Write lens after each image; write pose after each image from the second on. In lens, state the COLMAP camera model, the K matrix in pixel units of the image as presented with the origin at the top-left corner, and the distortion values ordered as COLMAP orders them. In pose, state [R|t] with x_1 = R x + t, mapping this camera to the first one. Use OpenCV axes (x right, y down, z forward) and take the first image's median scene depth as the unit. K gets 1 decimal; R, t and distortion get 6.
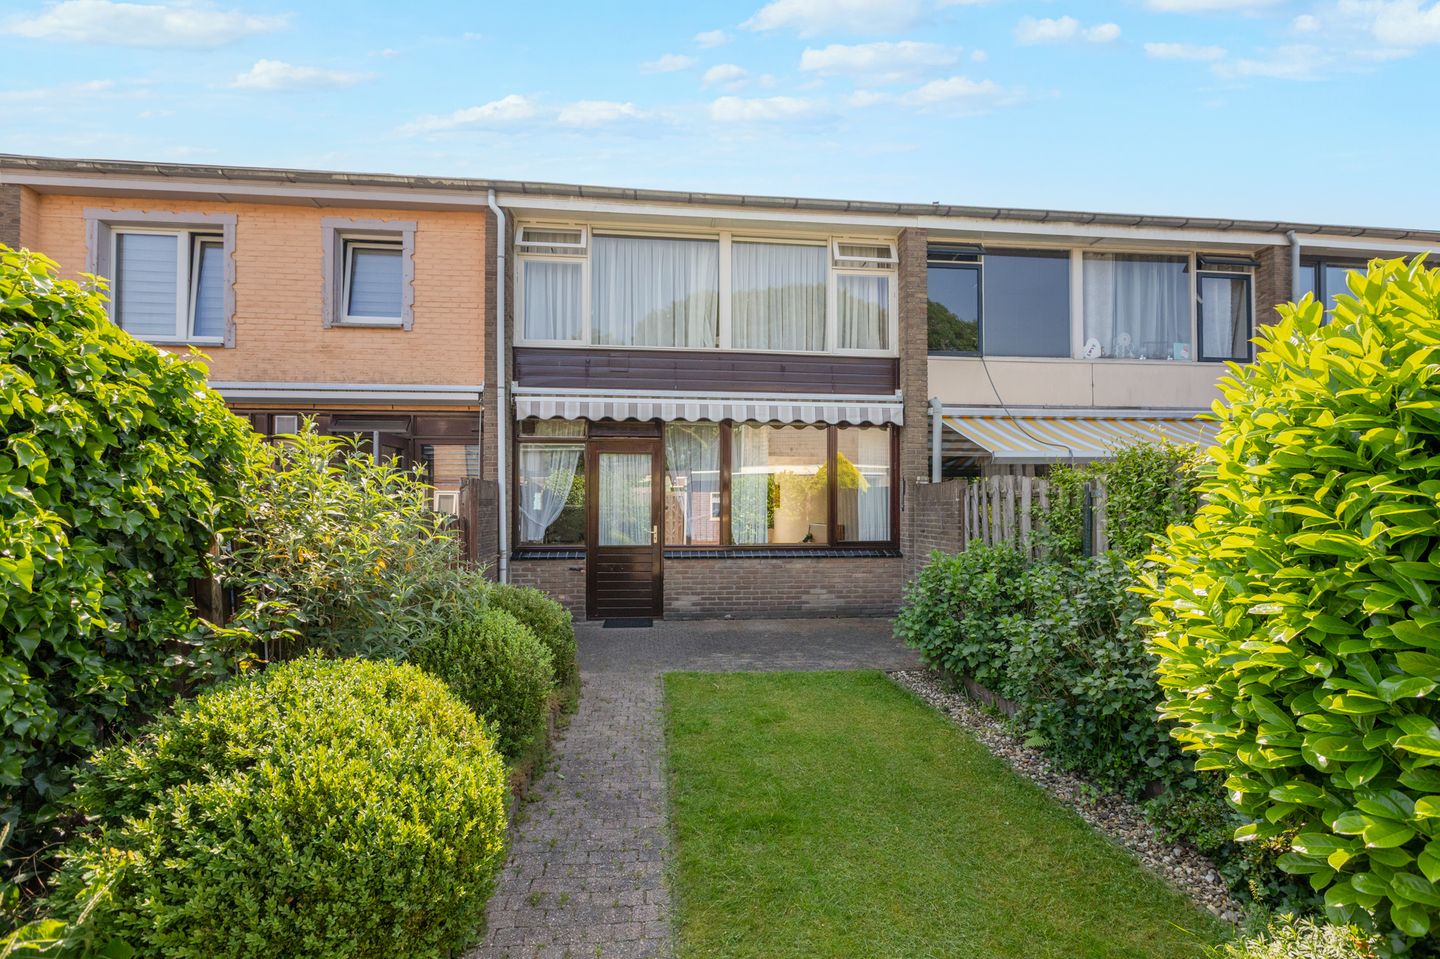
lens RADIAL K [[646.1, 0, 726.9], [0, 646.1, 492.7], [0, 0, 1]] dist [0.008114, 0.000769]
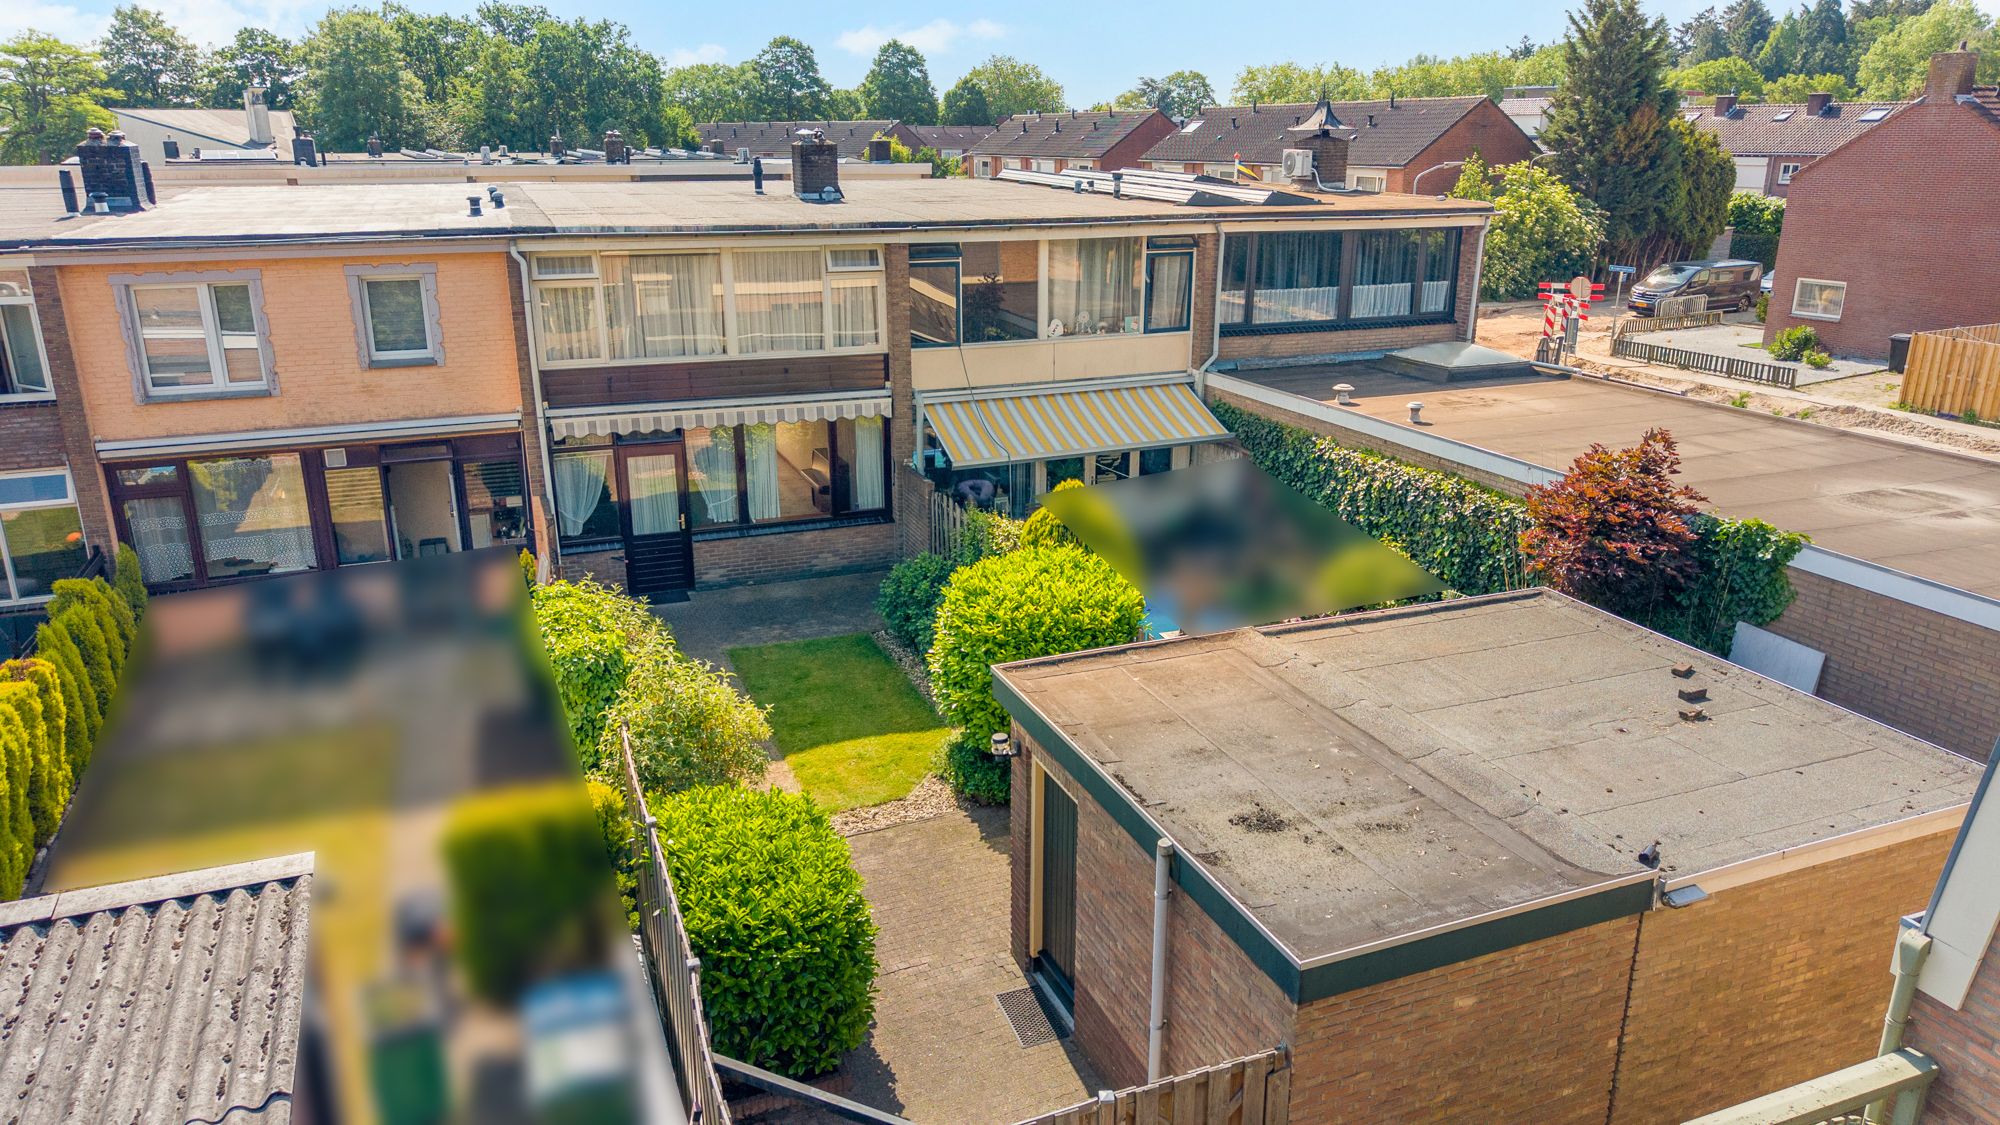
lens RADIAL K [[1345.2, 0, 998.5], [0, 1345.2, 567.8], [0, 0, 1]] dist [0.011927, -0.000840]
pose [[0.964971, -0.083443, 0.248731, -0.172373], [-0.001900, 0.945825, 0.324670, -0.642539], [-0.262348, -0.313770, 0.912536, -1.375366]]
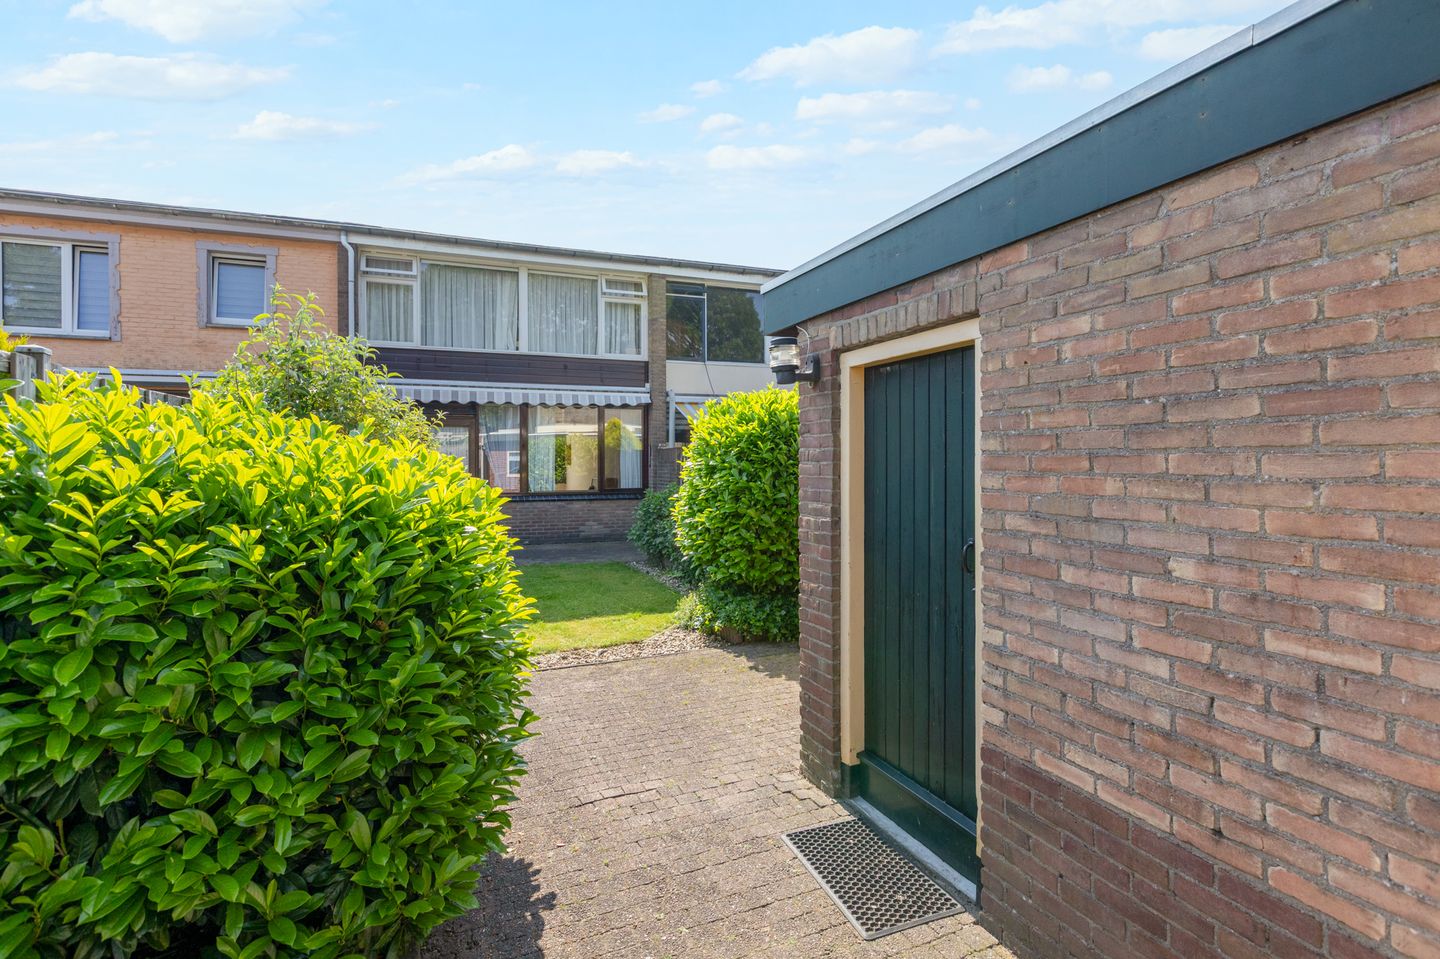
lens RADIAL K [[730.7, 0, 730.3], [0, 730.7, 460.2], [0, 0, 1]] dist [-0.001745, -0.001346]
pose [[0.961022, -0.004077, 0.276442, -0.010471], [-0.001770, 0.999780, 0.020896, -0.022106], [-0.276466, -0.020571, 0.960804, -0.650872]]
